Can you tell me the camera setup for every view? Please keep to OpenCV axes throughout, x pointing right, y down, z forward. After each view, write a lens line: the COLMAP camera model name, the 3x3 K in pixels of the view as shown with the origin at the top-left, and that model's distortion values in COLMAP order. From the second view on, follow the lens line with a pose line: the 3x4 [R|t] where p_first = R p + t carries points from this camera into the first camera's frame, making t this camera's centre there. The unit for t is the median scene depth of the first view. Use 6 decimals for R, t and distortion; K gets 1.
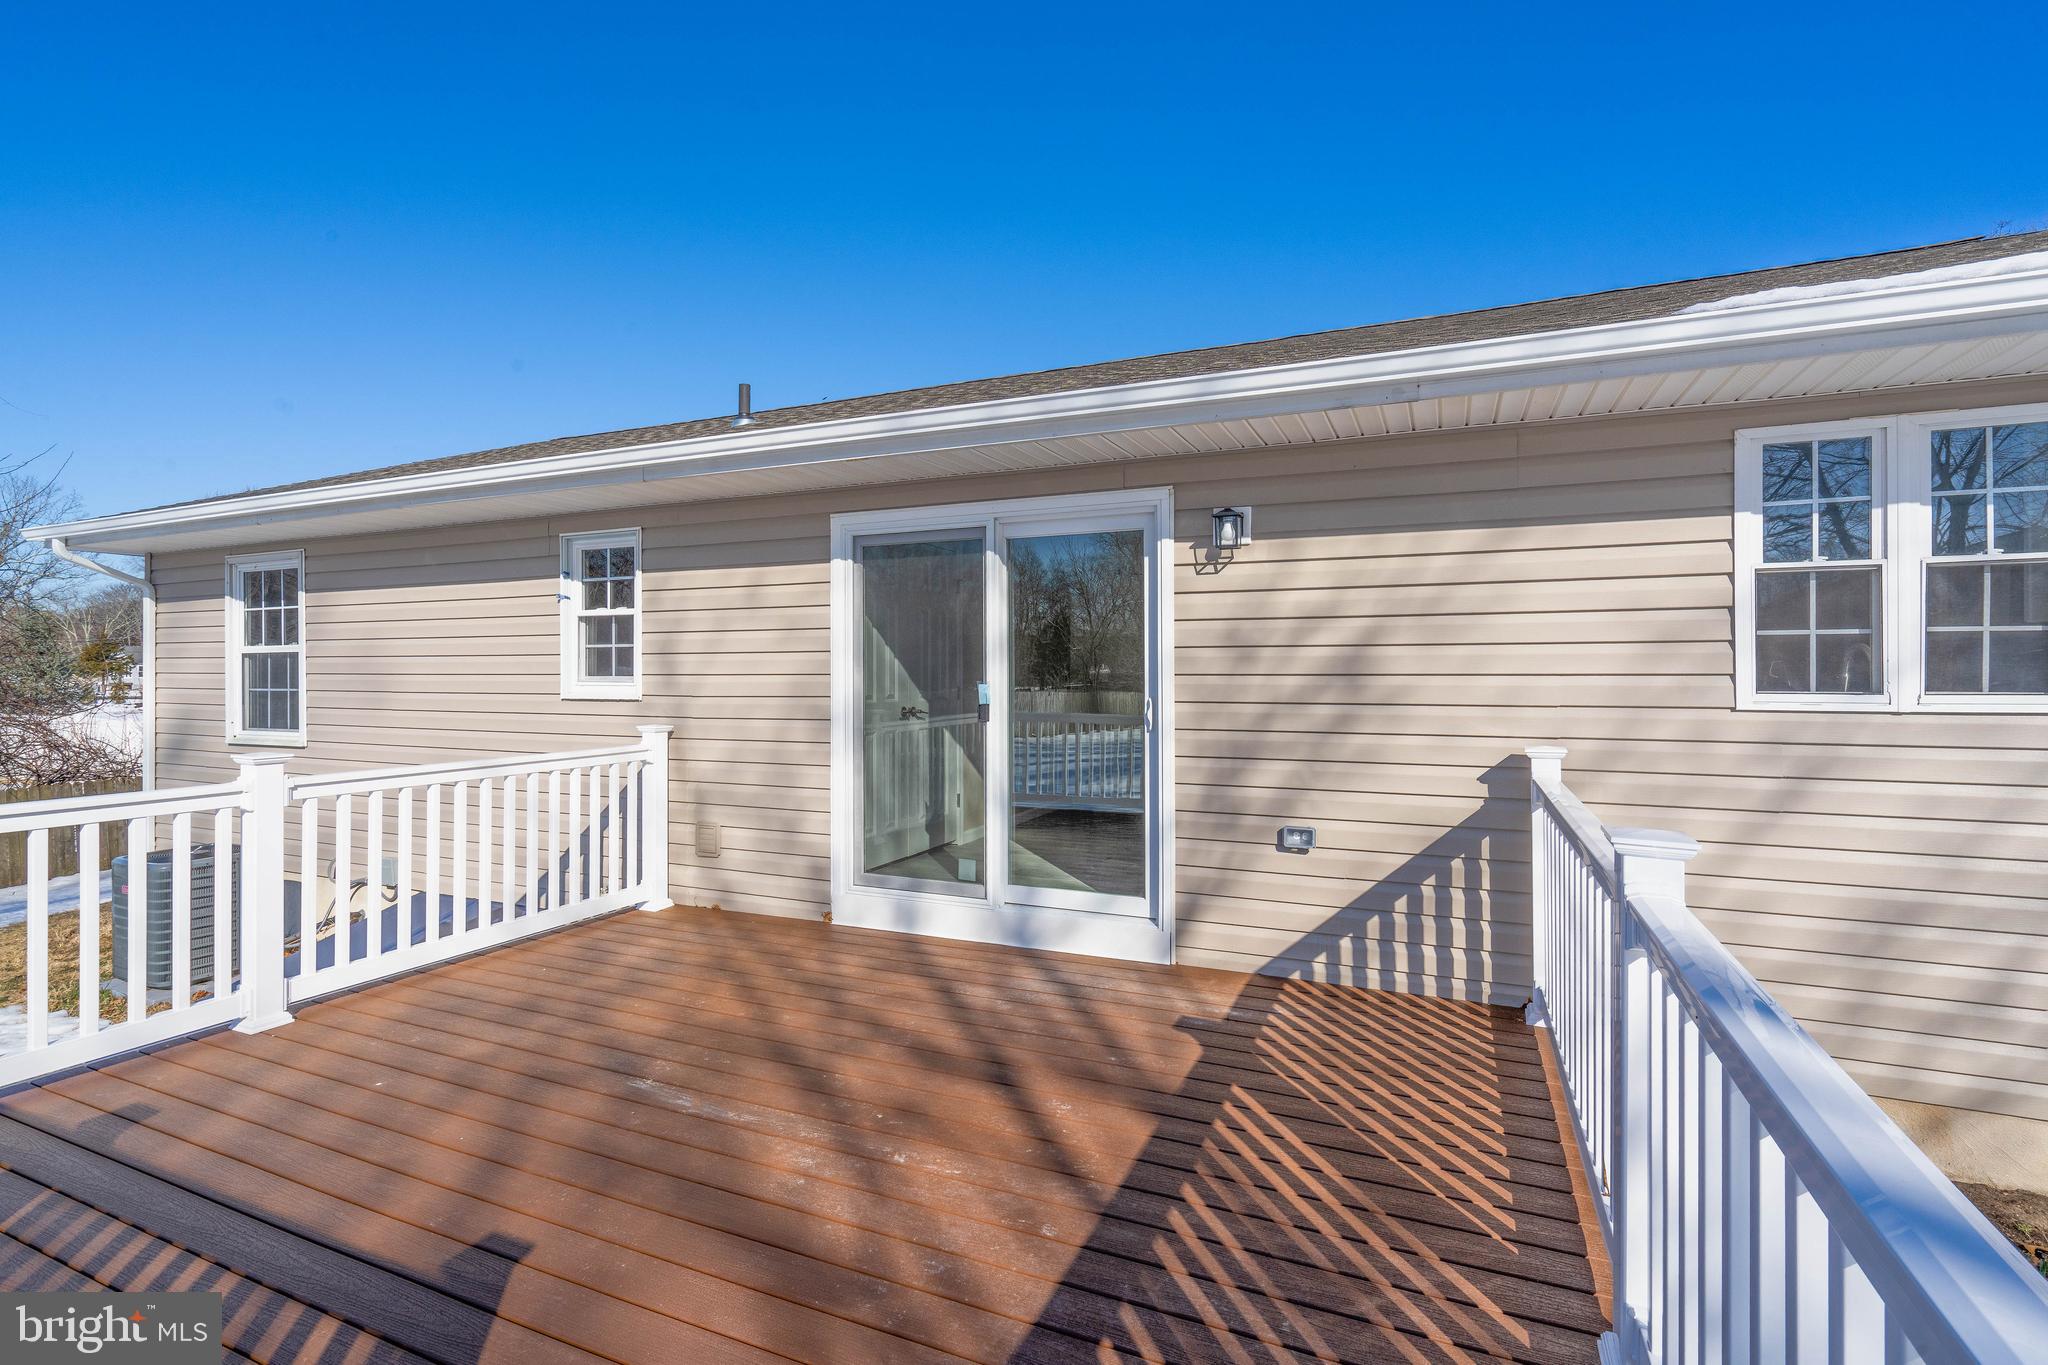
lens RADIAL K [[955.5, 0, 1031.3], [0, 955.5, 684.4], [0, 0, 1]] dist [-0.003748, 0.001330]
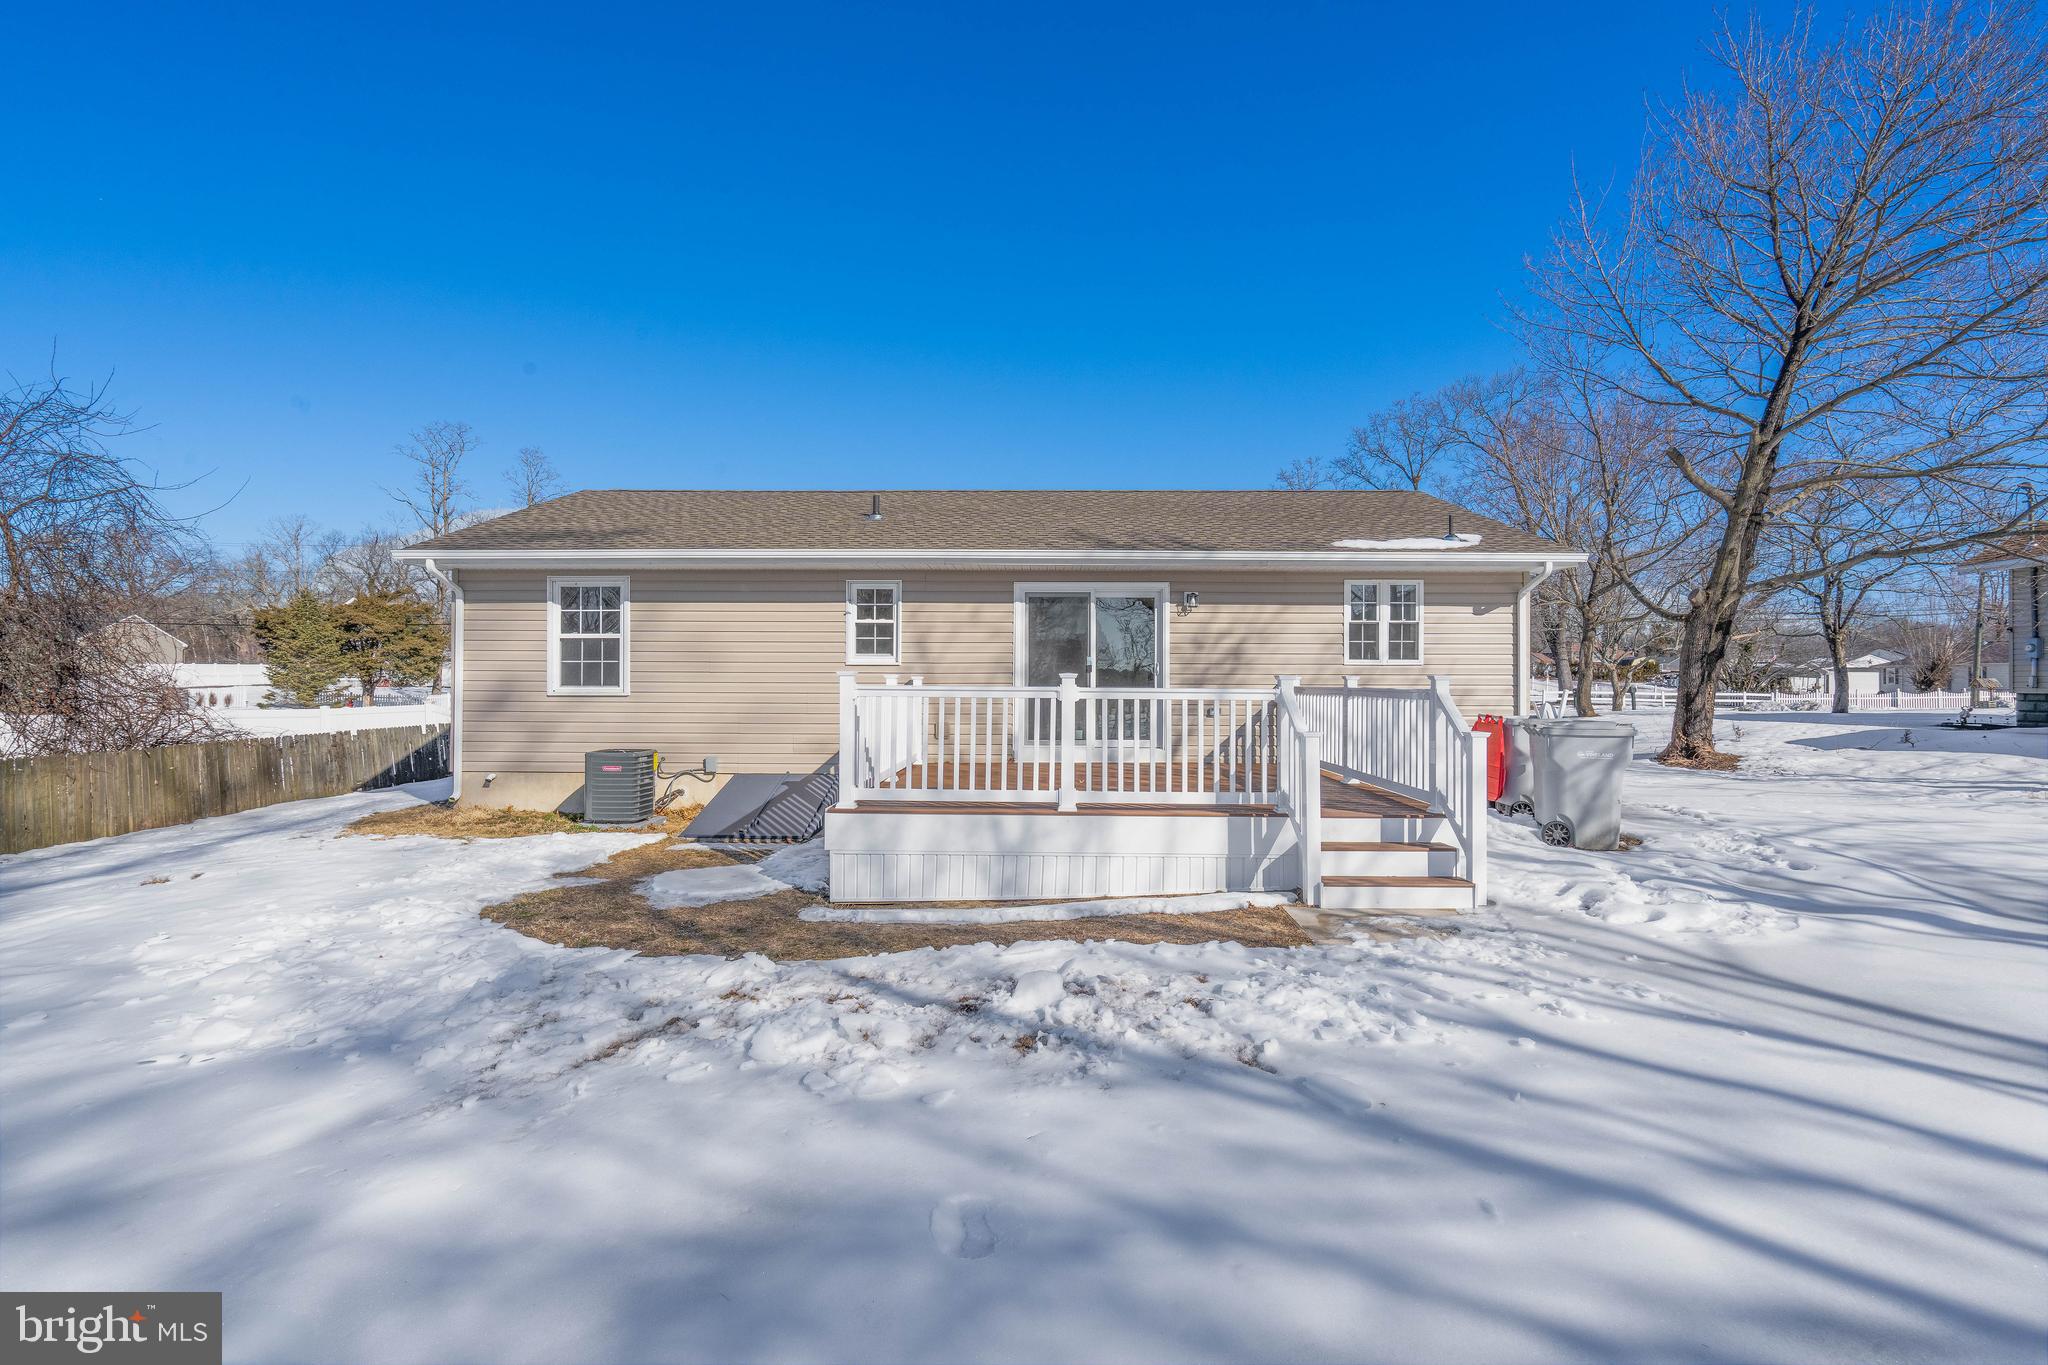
lens RADIAL K [[955.5, 0, 1018.7], [0, 955.5, 676.8], [0, 0, 1]] dist [-0.003748, 0.001330]
pose [[0.913727, 0.000936, 0.406327, -1.126379], [0.001265, 0.999986, -0.005148, 0.058018], [-0.406326, 0.005217, 0.913713, -1.076121]]
